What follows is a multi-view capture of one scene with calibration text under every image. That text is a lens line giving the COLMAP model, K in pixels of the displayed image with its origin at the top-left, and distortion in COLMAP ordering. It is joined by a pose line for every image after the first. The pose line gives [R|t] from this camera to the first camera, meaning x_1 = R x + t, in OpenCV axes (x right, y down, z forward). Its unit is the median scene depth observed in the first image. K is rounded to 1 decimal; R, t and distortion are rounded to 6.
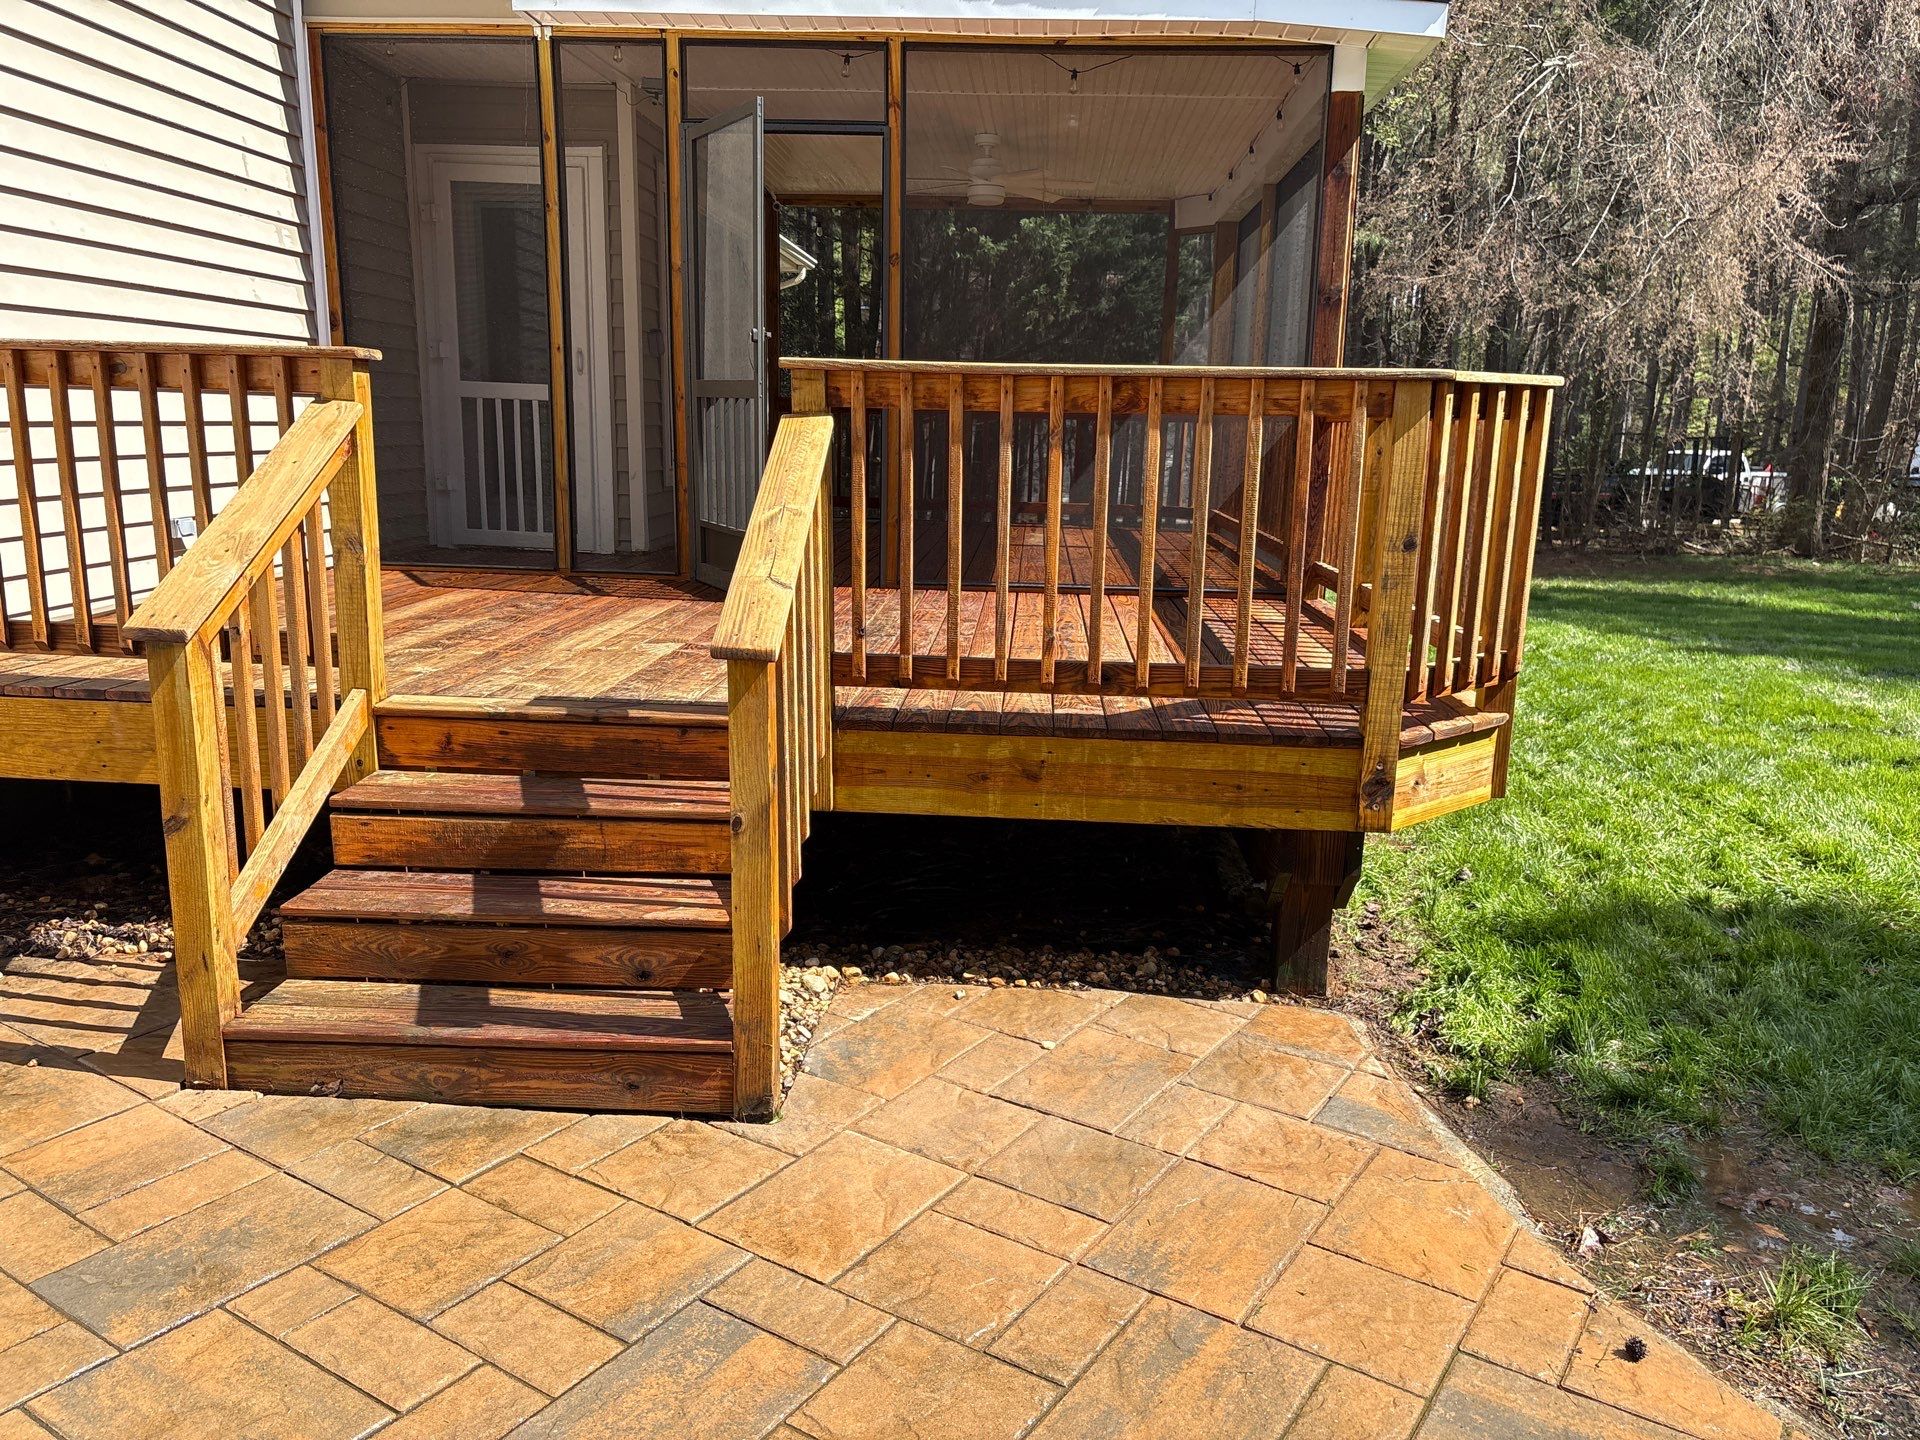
lens RADIAL K [[1467.3, 0, 950.7], [0, 1467.3, 743.5], [0, 0, 1]] dist [0.021447, 0.000848]
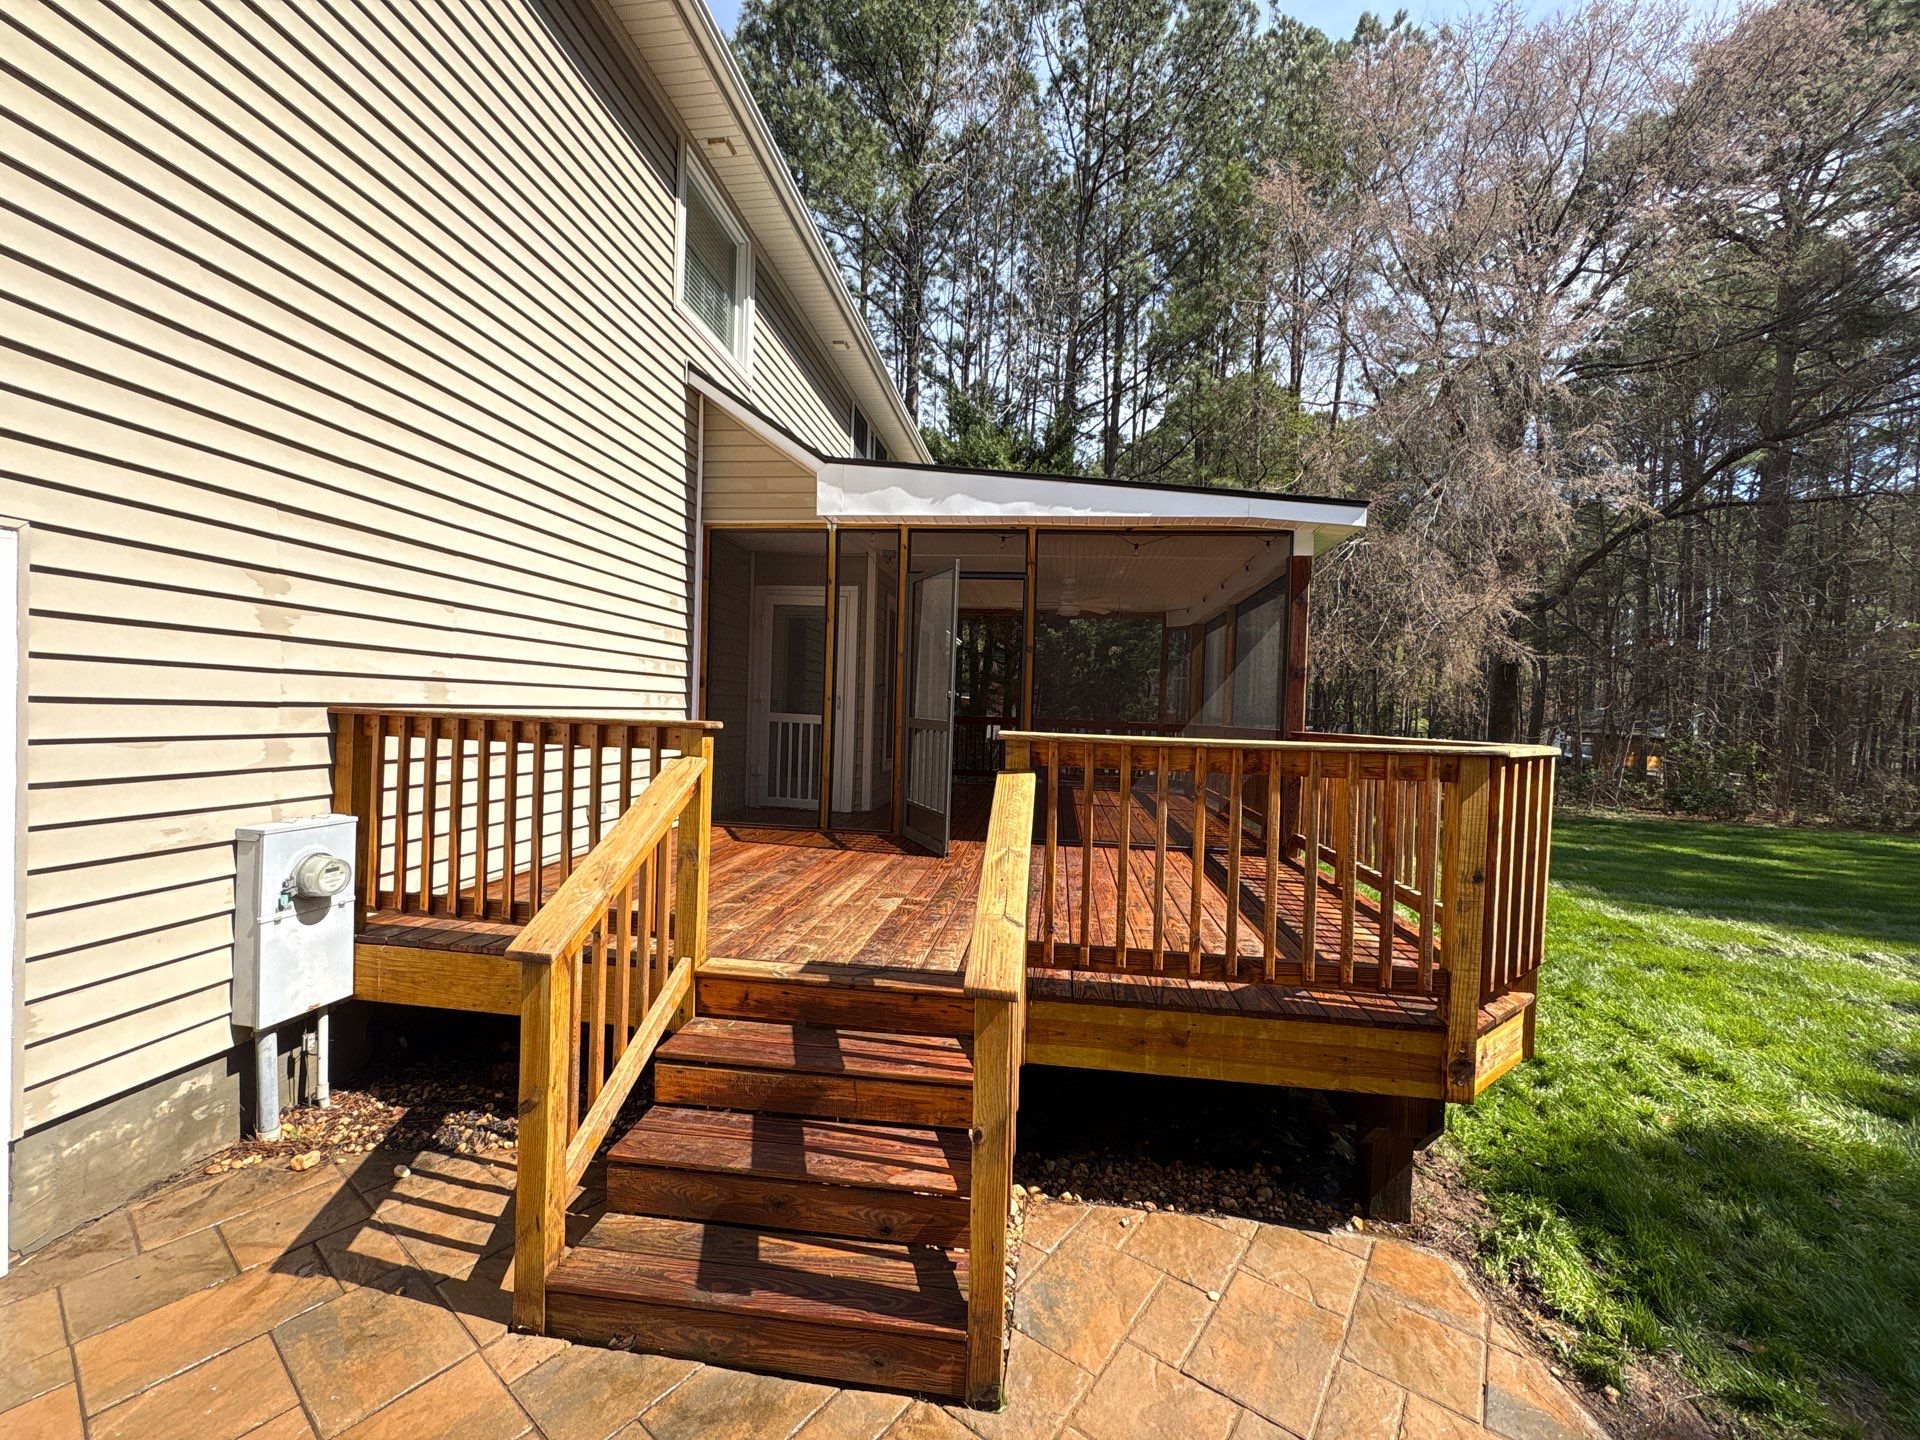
lens RADIAL K [[765.6, 0, 960.0], [0, 765.6, 720.0], [0, 0, 1]] dist [-0.002527, -0.000403]
pose [[0.997742, 0.010328, -0.066357, -0.098573], [-0.023687, 0.978721, -0.203823, -0.116925], [0.062840, 0.204934, 0.976756, 0.265268]]
